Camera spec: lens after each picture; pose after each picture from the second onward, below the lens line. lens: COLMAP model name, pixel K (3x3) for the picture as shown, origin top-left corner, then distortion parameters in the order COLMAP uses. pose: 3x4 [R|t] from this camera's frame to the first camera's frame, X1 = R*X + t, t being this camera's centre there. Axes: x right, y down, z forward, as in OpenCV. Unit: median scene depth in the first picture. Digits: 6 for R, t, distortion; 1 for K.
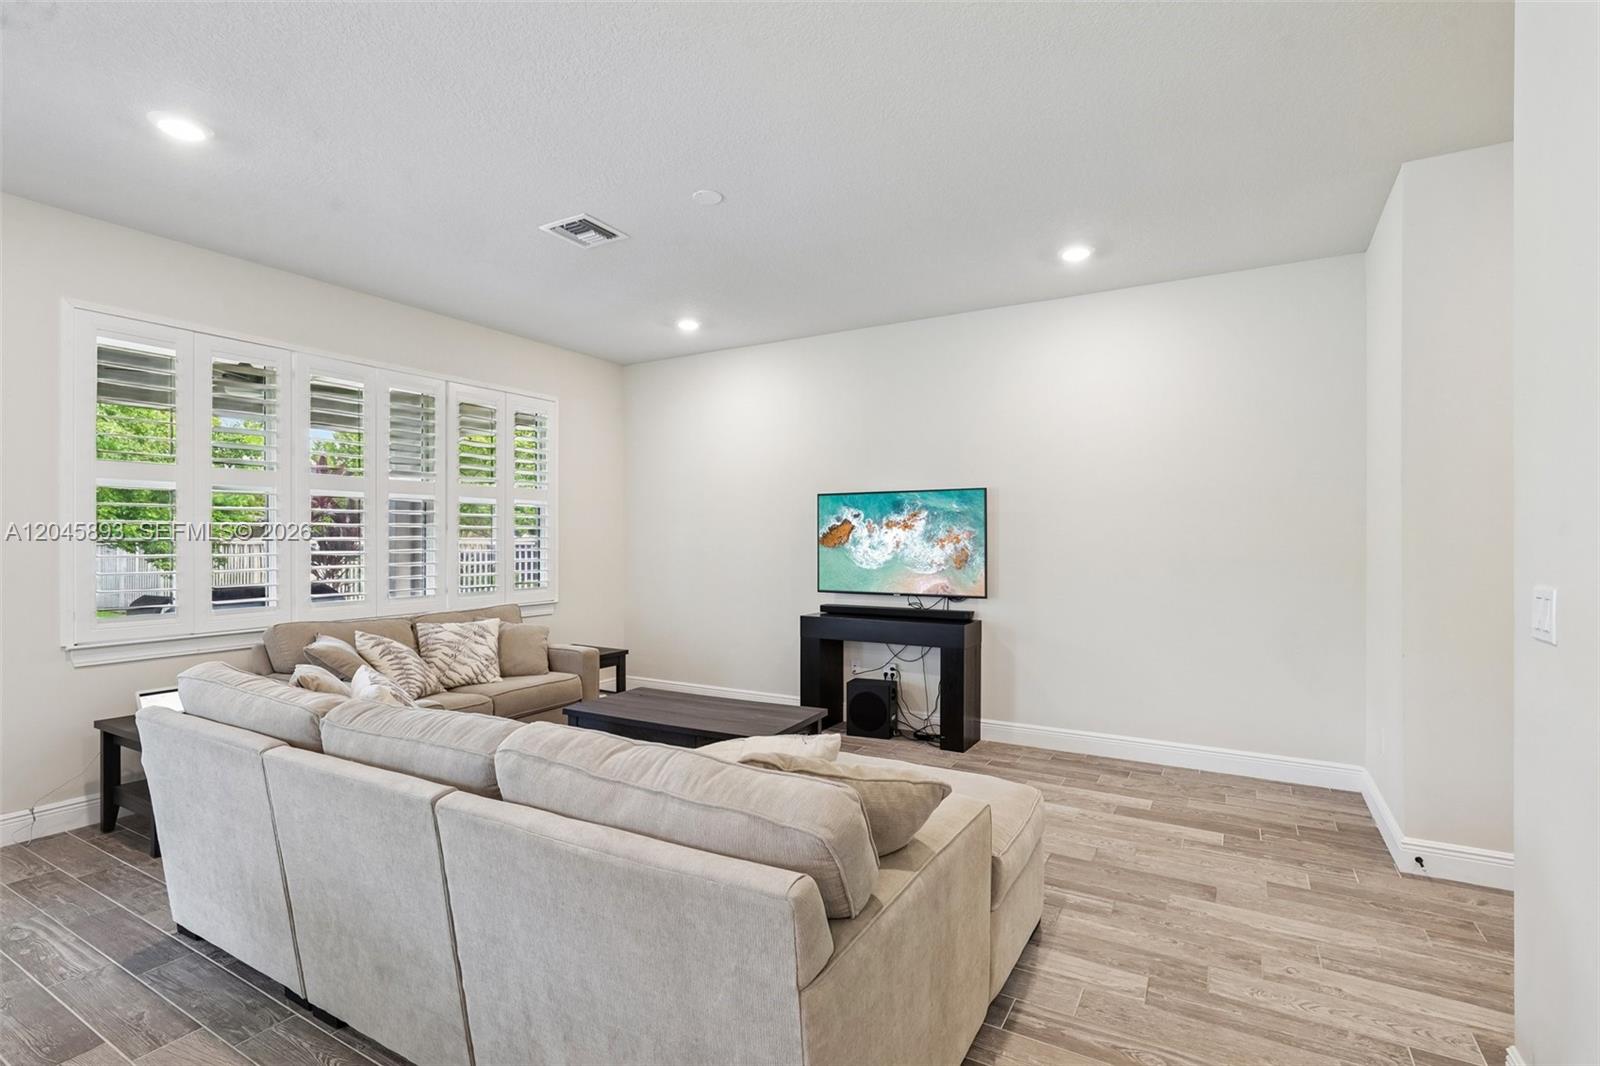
lens RADIAL K [[763.9, 0, 796.6], [0, 763.9, 537.4], [0, 0, 1]] dist [0.004508, -0.000779]
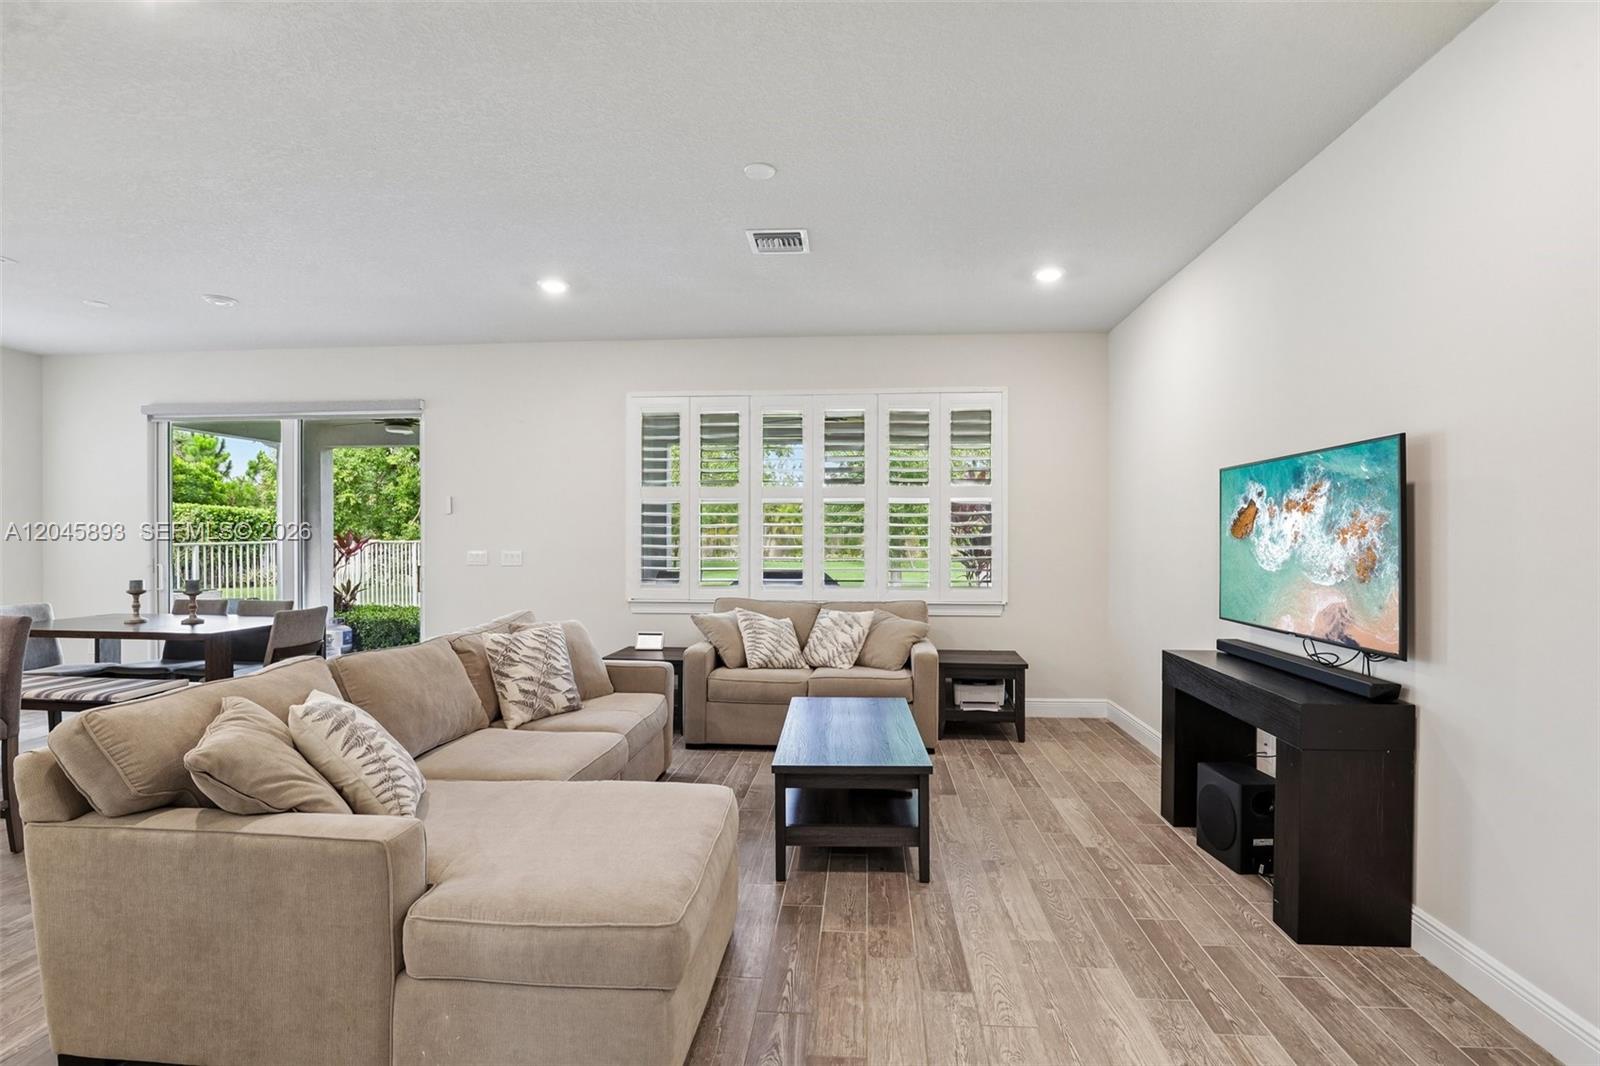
lens RADIAL K [[763.9, 0, 801.2], [0, 763.9, 535.8], [0, 0, 1]] dist [0.004508, -0.000779]
pose [[0.430823, -0.006628, -0.902412, 0.495657], [0.000369, 0.999974, -0.007168, 0.008907], [0.902436, 0.002755, 0.430814, 0.431841]]
